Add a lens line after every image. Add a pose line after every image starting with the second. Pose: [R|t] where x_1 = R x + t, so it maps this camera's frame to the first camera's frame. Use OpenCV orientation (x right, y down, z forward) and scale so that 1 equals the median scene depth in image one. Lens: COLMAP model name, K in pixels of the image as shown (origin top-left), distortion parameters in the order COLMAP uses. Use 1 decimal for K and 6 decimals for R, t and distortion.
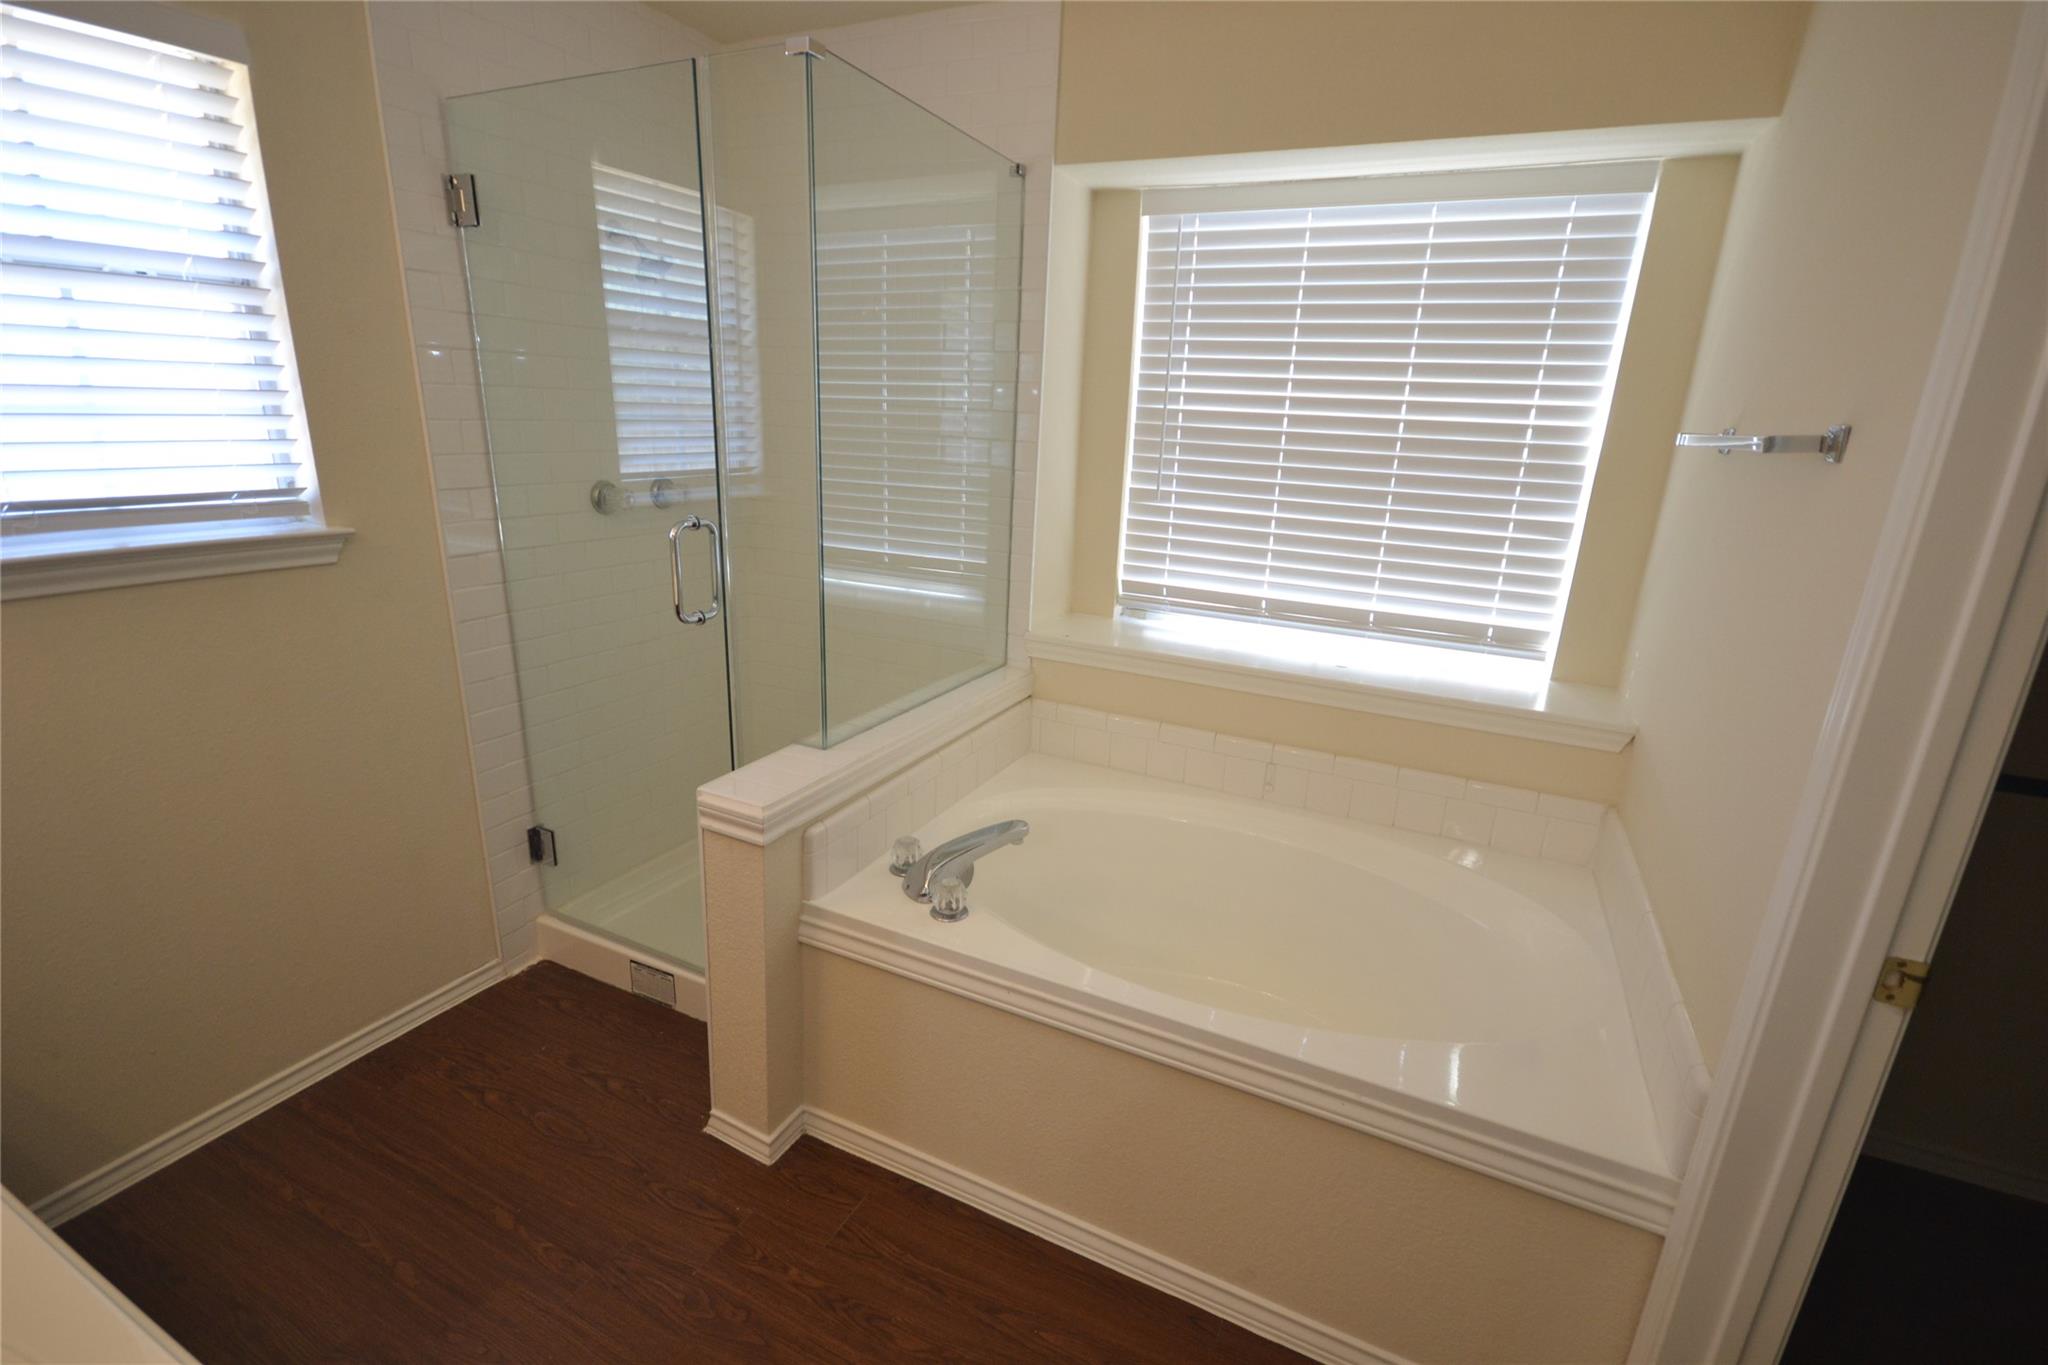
lens RADIAL K [[939.4, 0, 1023.2], [0, 939.4, 696.7], [0, 0, 1]] dist [0.007013, -0.008733]
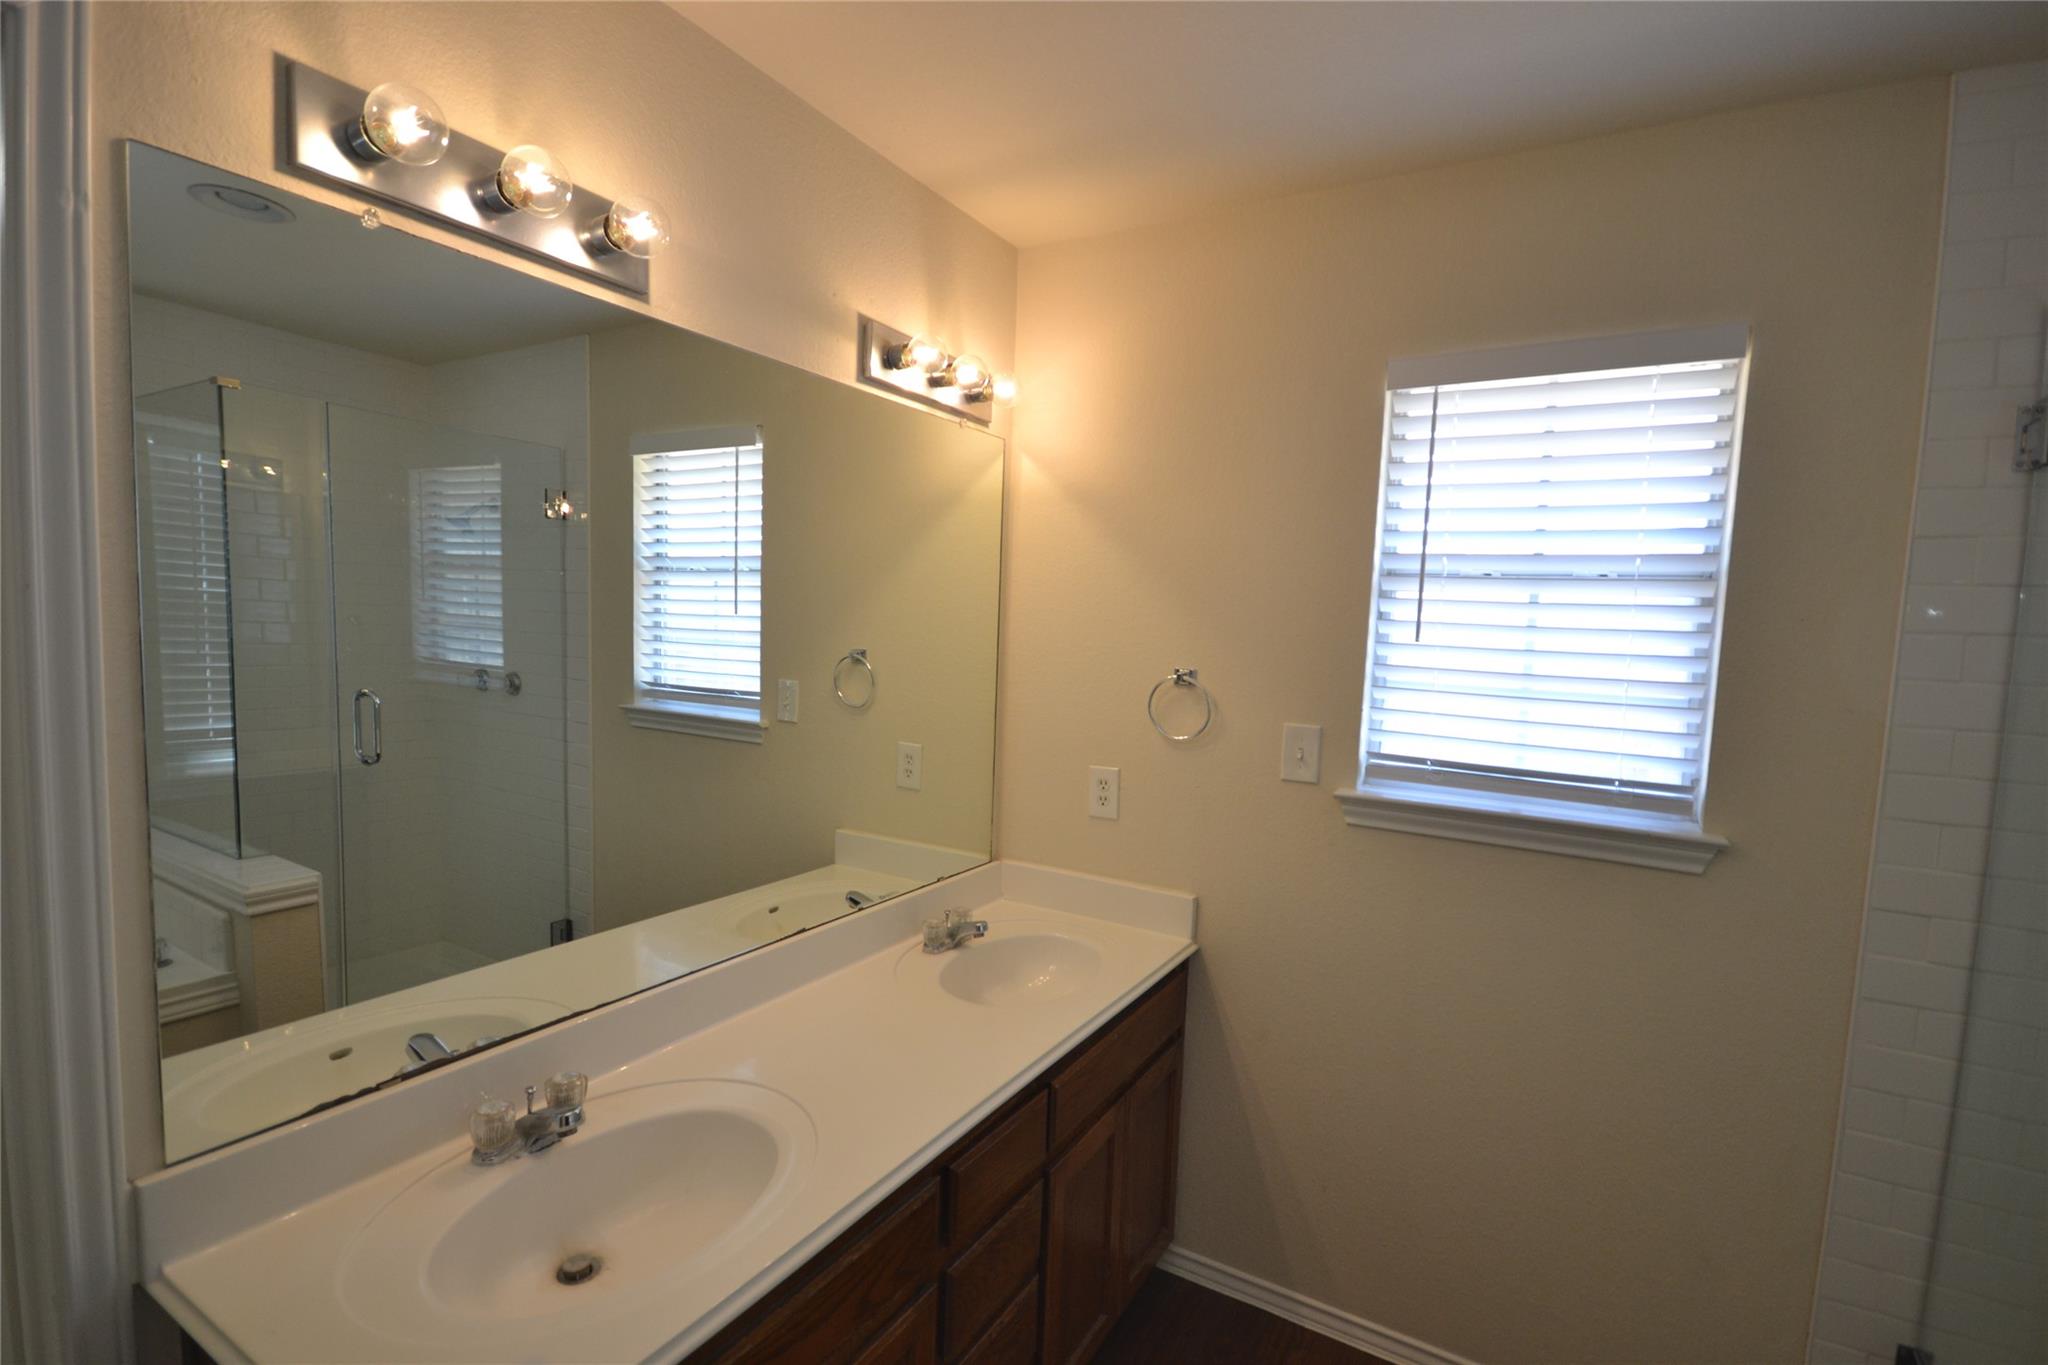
lens RADIAL K [[995.2, 0, 1024.3], [0, 995.2, 736.6], [0, 0, 1]] dist [-0.000661, -0.000122]
pose [[-0.088652, 0.056663, -0.994450, 0.653608], [-0.342452, 0.935786, 0.083849, -0.364541], [0.935343, 0.347985, -0.063555, 1.271128]]
